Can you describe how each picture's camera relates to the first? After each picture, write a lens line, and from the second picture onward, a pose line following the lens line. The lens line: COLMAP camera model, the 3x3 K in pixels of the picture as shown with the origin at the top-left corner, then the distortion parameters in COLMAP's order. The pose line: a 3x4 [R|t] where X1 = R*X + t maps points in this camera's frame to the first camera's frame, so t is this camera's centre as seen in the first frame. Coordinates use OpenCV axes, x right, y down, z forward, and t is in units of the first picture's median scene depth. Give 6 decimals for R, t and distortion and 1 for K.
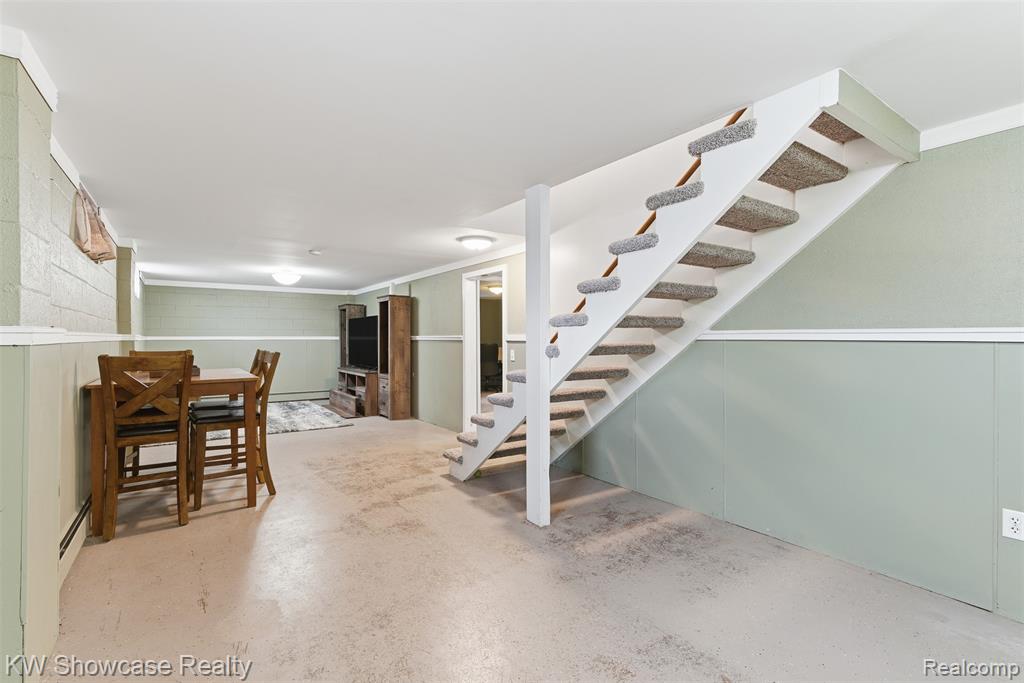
lens RADIAL K [[458.6, 0, 507.8], [0, 458.6, 338.5], [0, 0, 1]] dist [-0.003659, 0.002296]
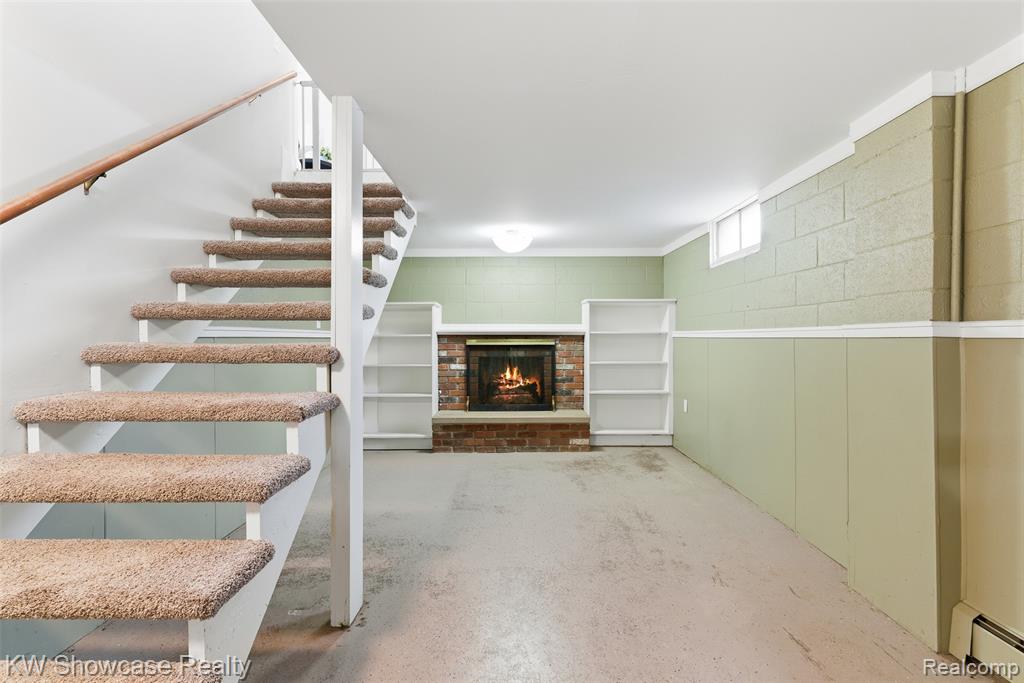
lens RADIAL K [[458.6, 0, 510.1], [0, 458.6, 339.0], [0, 0, 1]] dist [-0.003659, 0.002296]
pose [[-0.815368, -0.001447, 0.578941, -0.585068], [0.001891, 0.999985, 0.005161, 0.003944], [-0.578940, 0.005303, -0.815353, 1.631729]]
